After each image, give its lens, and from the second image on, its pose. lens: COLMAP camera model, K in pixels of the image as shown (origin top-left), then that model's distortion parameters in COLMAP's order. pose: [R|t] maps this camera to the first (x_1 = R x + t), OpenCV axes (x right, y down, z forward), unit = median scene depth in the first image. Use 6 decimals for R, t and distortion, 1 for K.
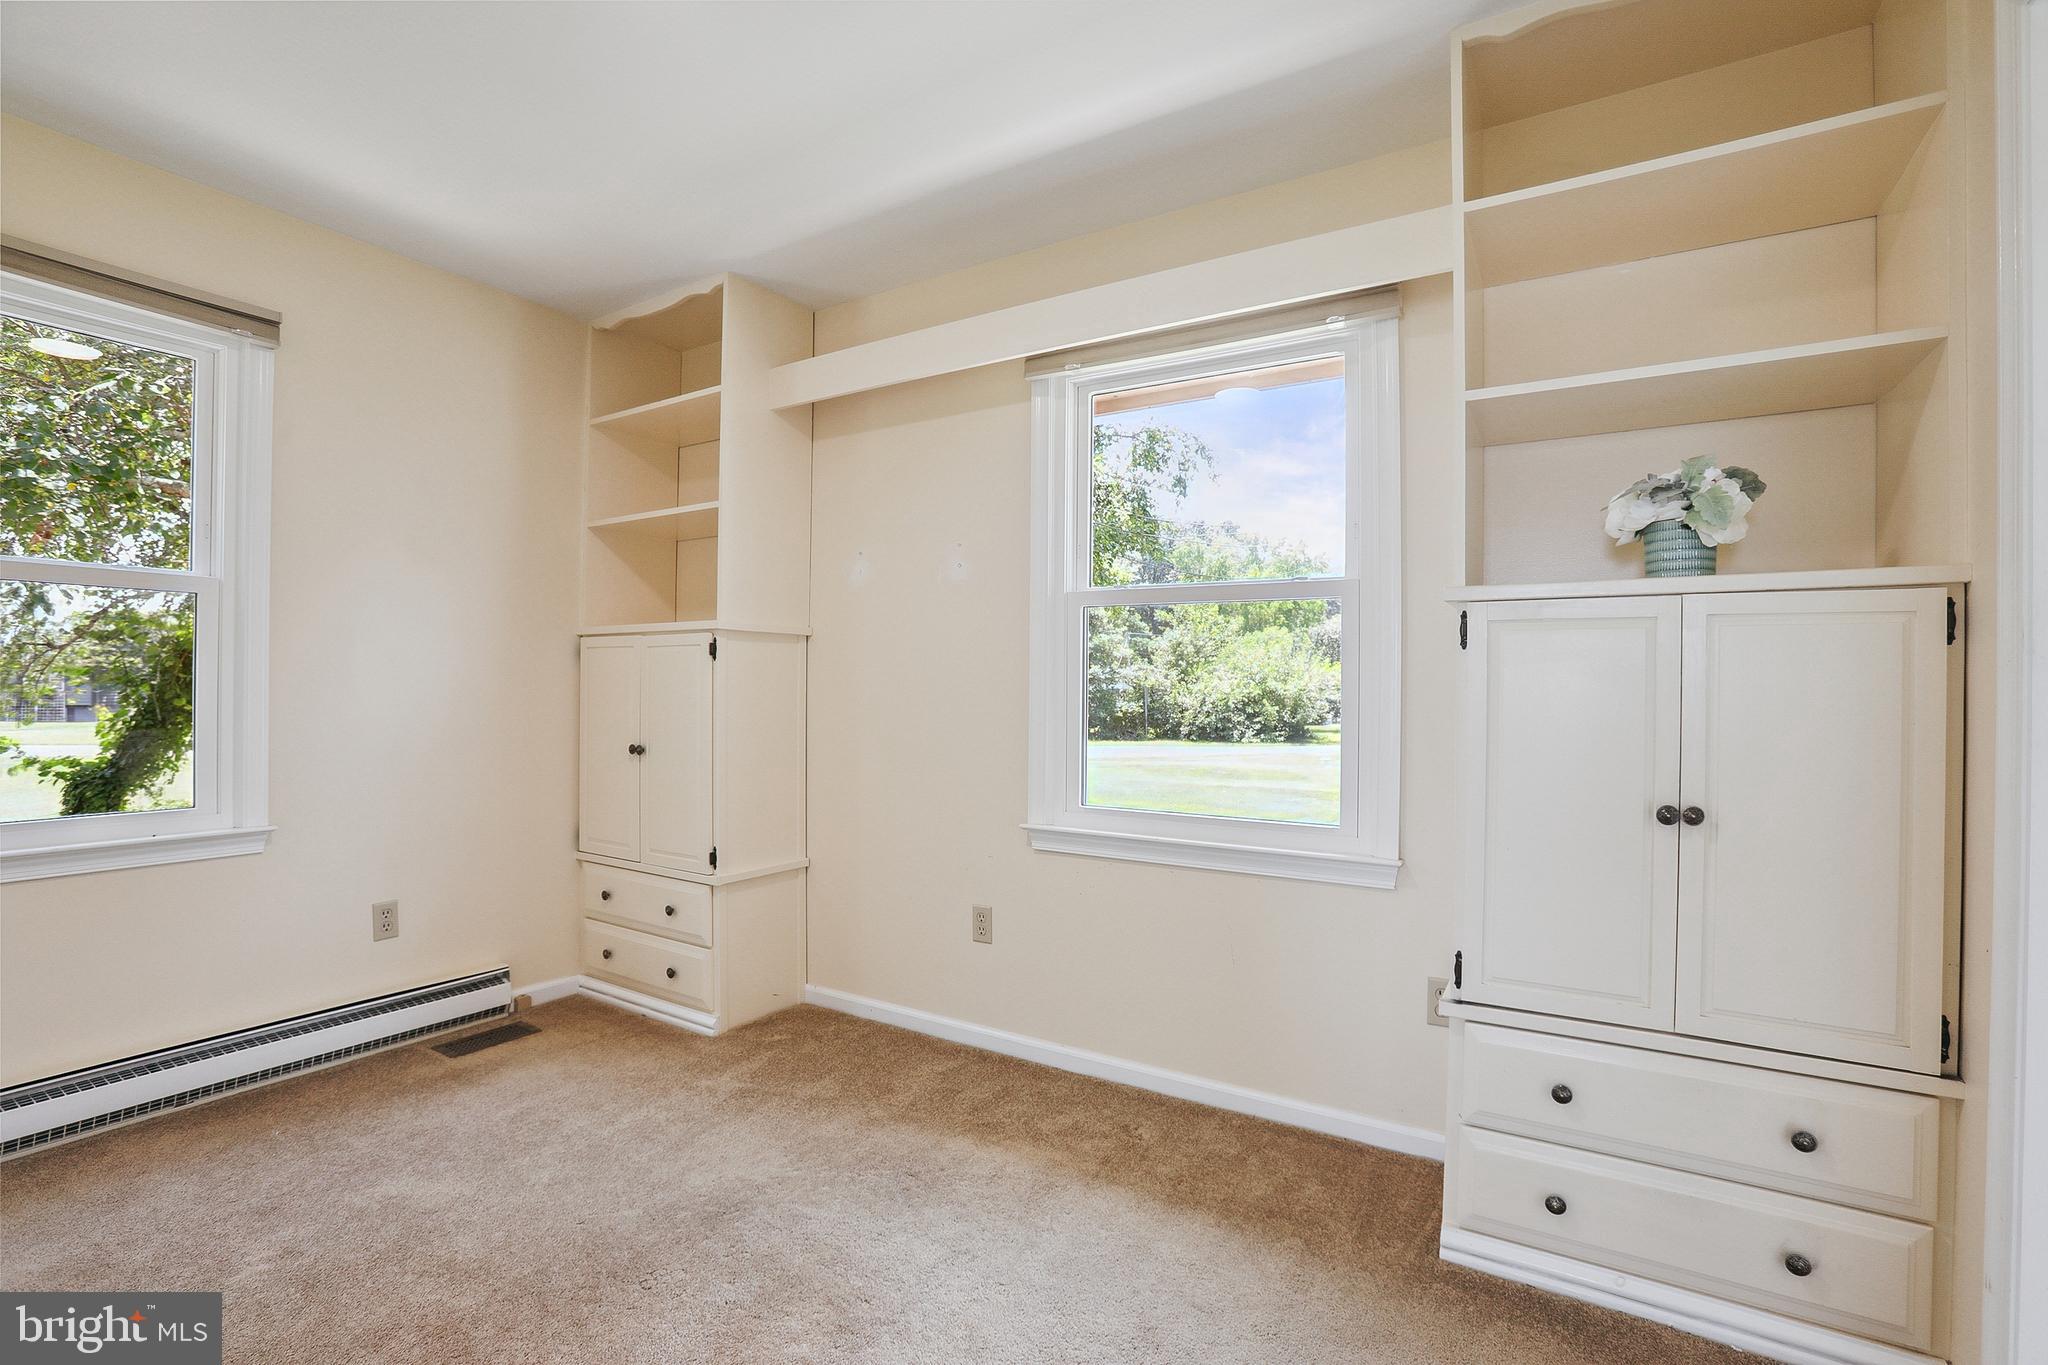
lens RADIAL K [[951.2, 0, 1018.5], [0, 951.2, 679.4], [0, 0, 1]] dist [-0.046105, 0.010078]
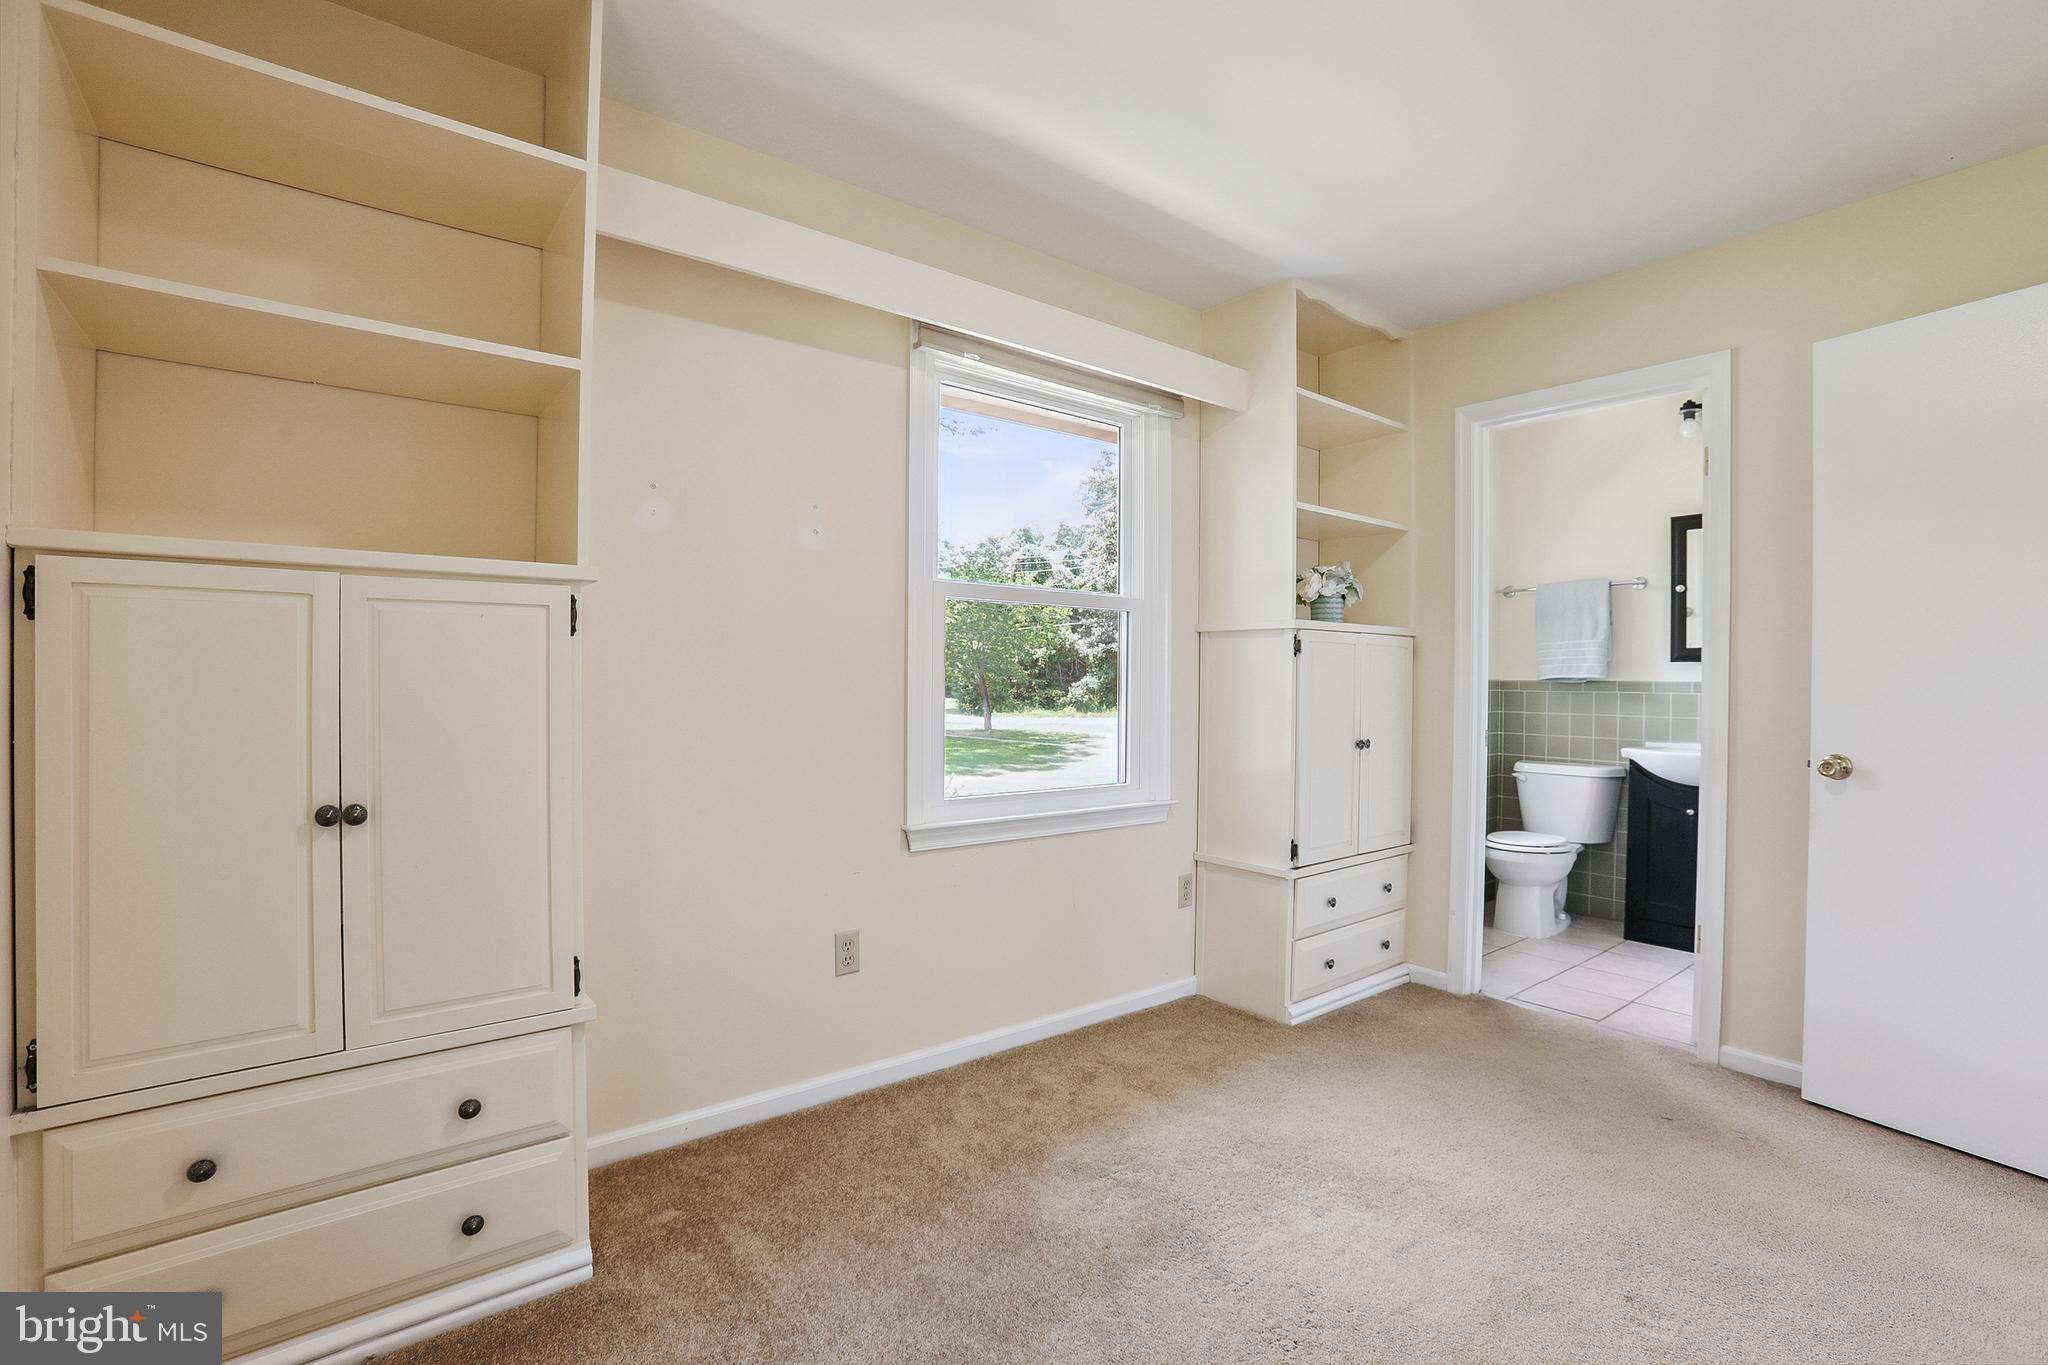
lens RADIAL K [[951.2, 0, 1020.4], [0, 951.2, 677.0], [0, 0, 1]] dist [-0.046105, 0.010078]
pose [[0.326133, -0.010679, 0.945264, -0.840484], [-0.017170, 0.999704, 0.017218, -0.012105], [-0.945168, -0.021846, 0.325853, 0.603048]]
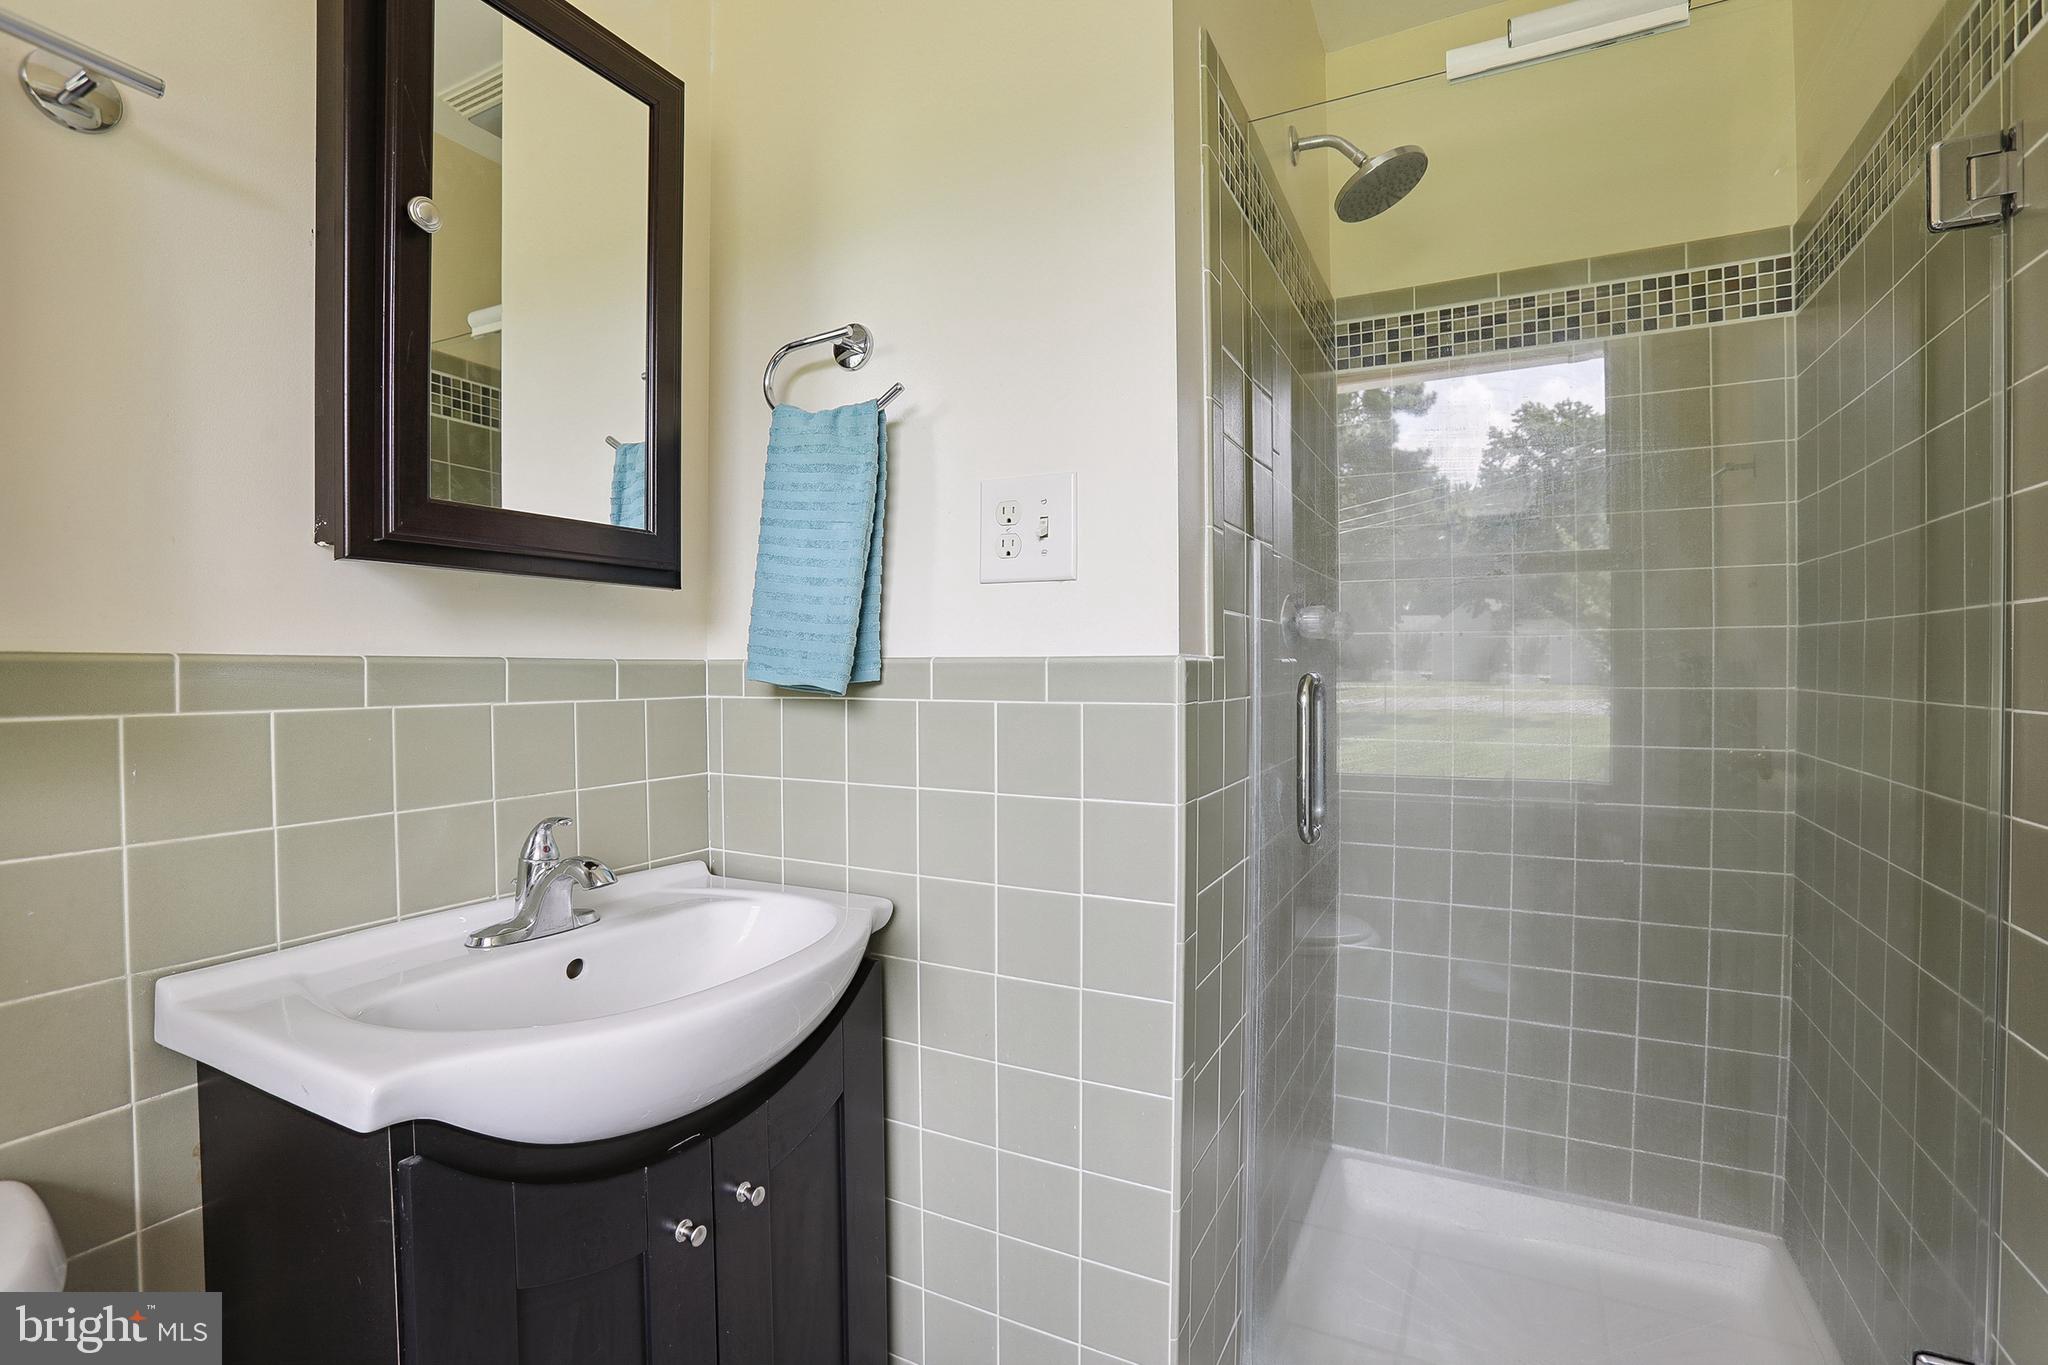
lens RADIAL K [[951.2, 0, 1015.9], [0, 951.2, 668.9], [0, 0, 1]] dist [-0.046105, 0.010078]
pose [[-0.997354, -0.008197, -0.072234, -0.652438], [-0.007313, 0.999895, -0.012496, -0.009322], [0.072329, -0.011935, -0.997309, 0.581054]]
